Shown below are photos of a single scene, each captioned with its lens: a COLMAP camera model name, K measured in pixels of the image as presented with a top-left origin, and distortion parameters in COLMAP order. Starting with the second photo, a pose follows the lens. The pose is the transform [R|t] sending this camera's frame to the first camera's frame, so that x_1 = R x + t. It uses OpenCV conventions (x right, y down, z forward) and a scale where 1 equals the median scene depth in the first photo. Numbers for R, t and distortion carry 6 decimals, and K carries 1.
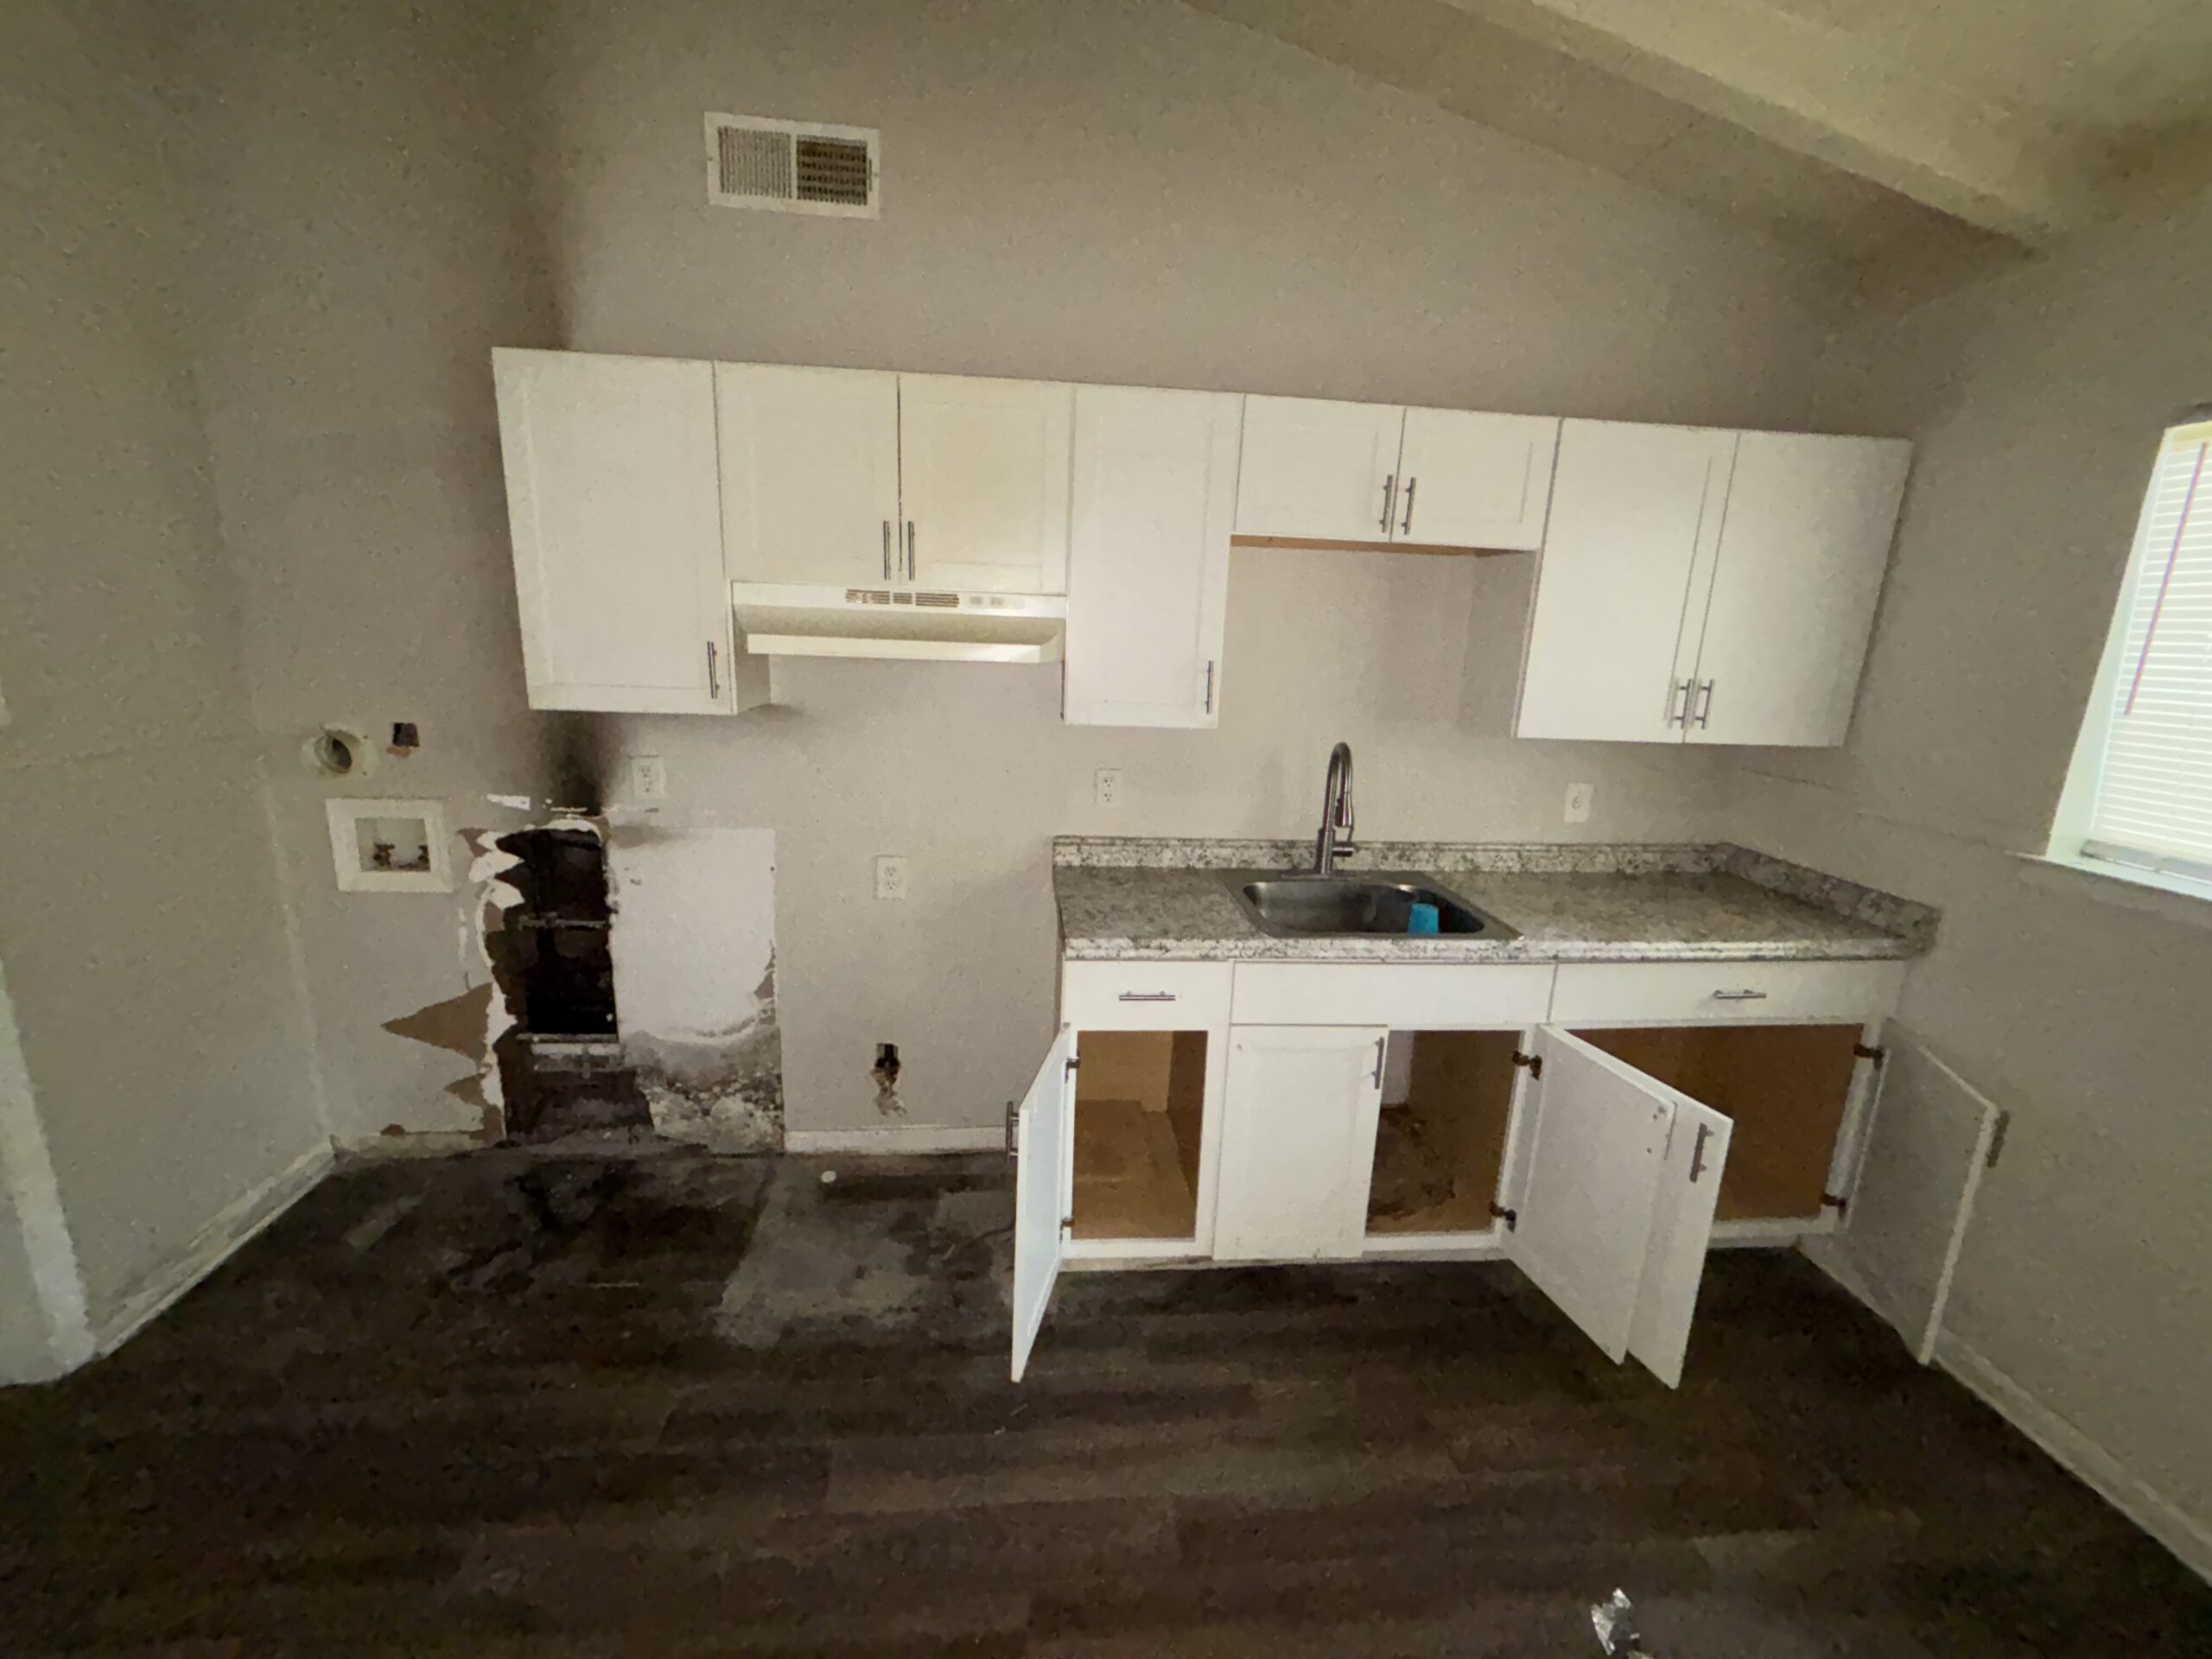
lens RADIAL K [[943.4, 0, 1094.1], [0, 943.4, 834.3], [0, 0, 1]] dist [0.002496, -0.000587]
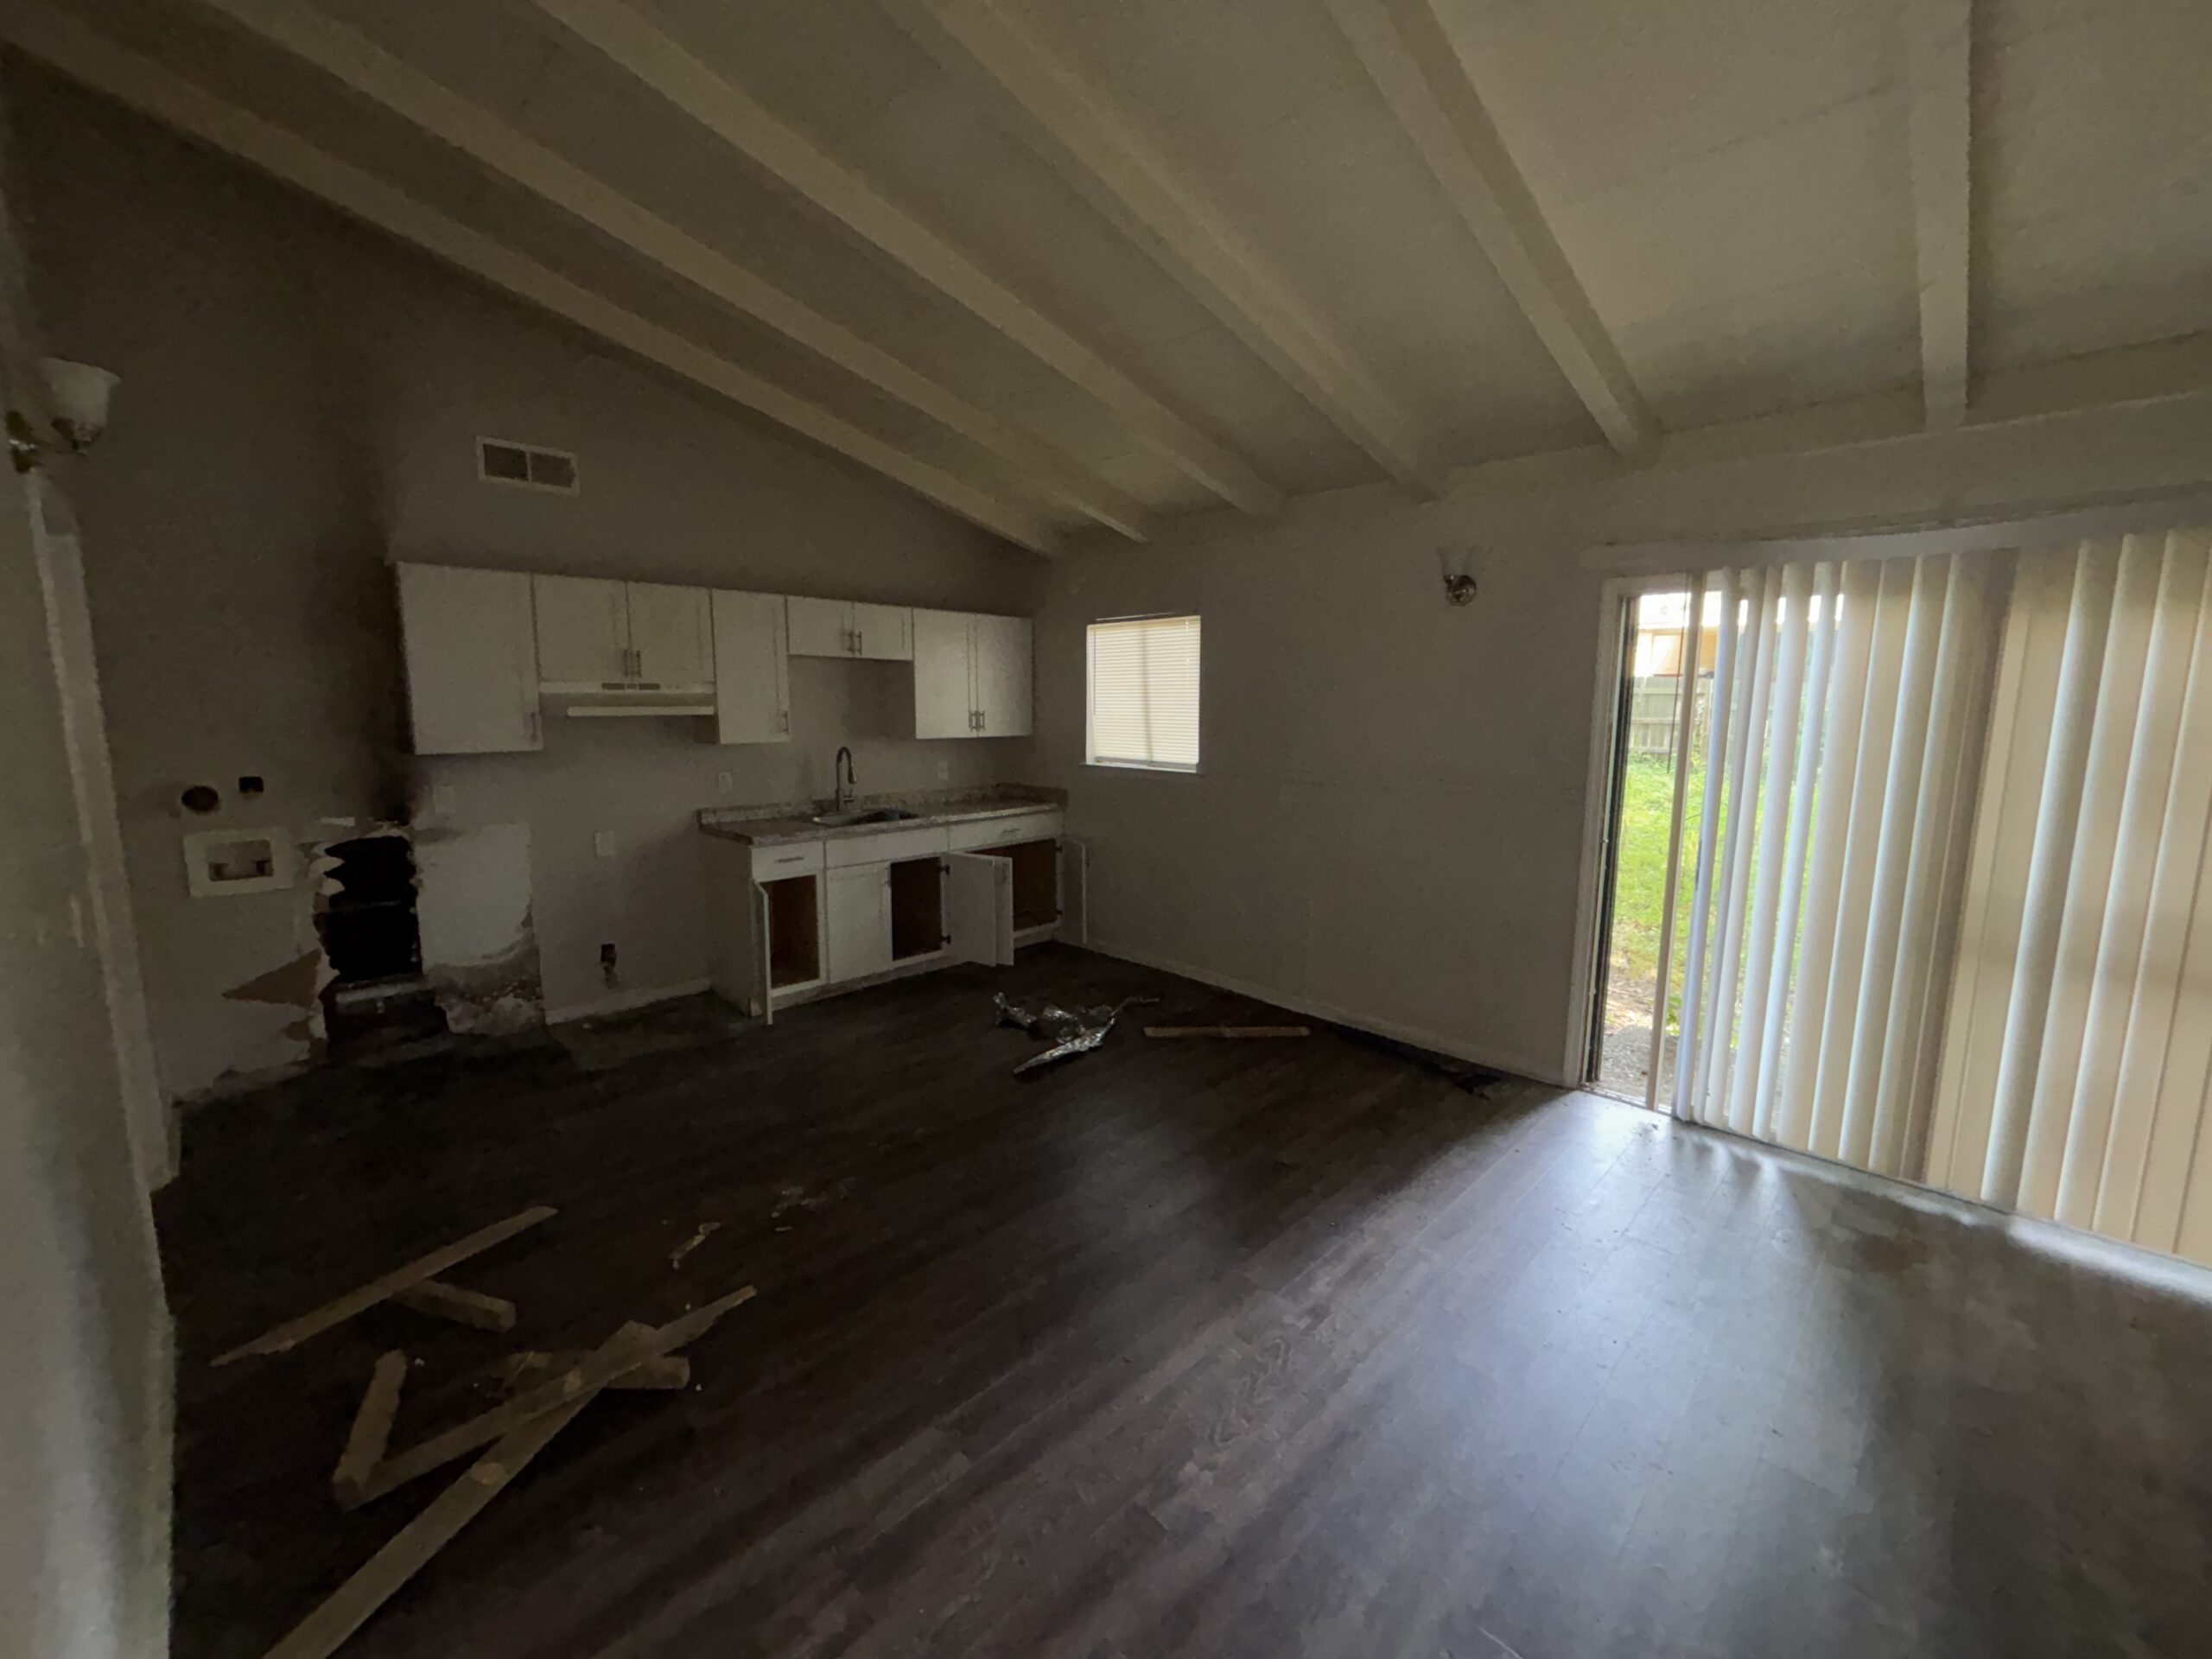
lens RADIAL K [[943.4, 0, 1094.1], [0, 943.4, 834.3], [0, 0, 1]] dist [0.002496, -0.000587]
pose [[0.778625, -0.123632, 0.615190, -0.604157], [0.168112, 0.985658, -0.014690, 0.214930], [-0.604551, 0.114859, 0.788242, -0.965143]]
